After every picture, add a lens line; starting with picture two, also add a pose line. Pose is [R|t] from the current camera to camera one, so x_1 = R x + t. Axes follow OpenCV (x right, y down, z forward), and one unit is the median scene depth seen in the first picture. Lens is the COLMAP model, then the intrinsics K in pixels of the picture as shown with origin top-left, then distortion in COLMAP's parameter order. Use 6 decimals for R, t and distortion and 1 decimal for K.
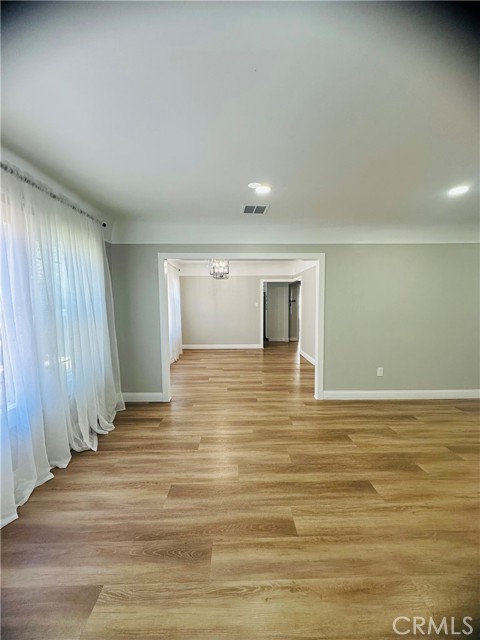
lens RADIAL K [[253.4, 0, 240.0], [0, 253.4, 320.0], [0, 0, 1]] dist [-0.000208, 0.000319]
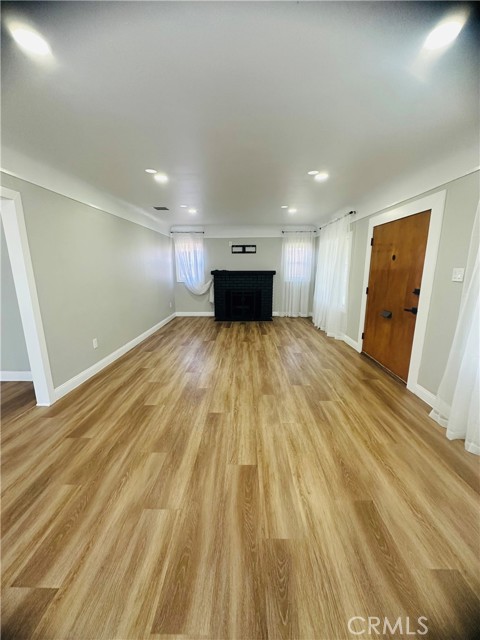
lens RADIAL K [[253.4, 0, 240.0], [0, 253.4, 320.0], [0, 0, 1]] dist [-0.000208, 0.000319]
pose [[0.042588, -0.201039, 0.978657, -0.670066], [0.075715, 0.977378, 0.197482, -0.057971], [-0.996220, 0.065689, 0.056847, 0.788026]]
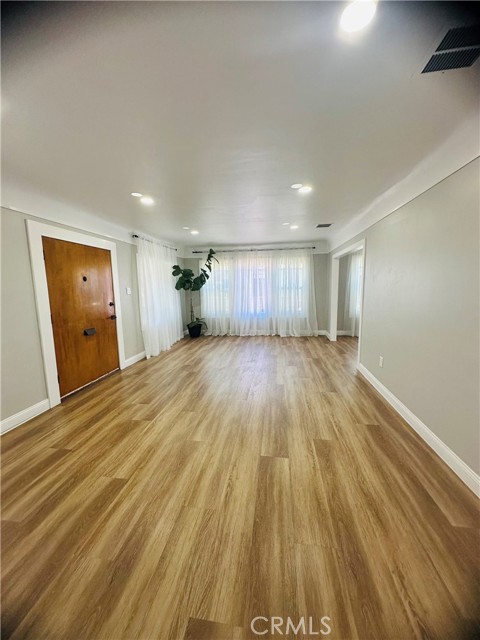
lens RADIAL K [[253.4, 0, 240.0], [0, 253.4, 320.0], [0, 0, 1]] dist [-0.000208, 0.000319]
pose [[-0.164767, 0.135005, -0.977049, 2.929227], [-0.054068, 0.987863, 0.145616, -0.088648], [0.984849, 0.076820, -0.155468, 1.257241]]
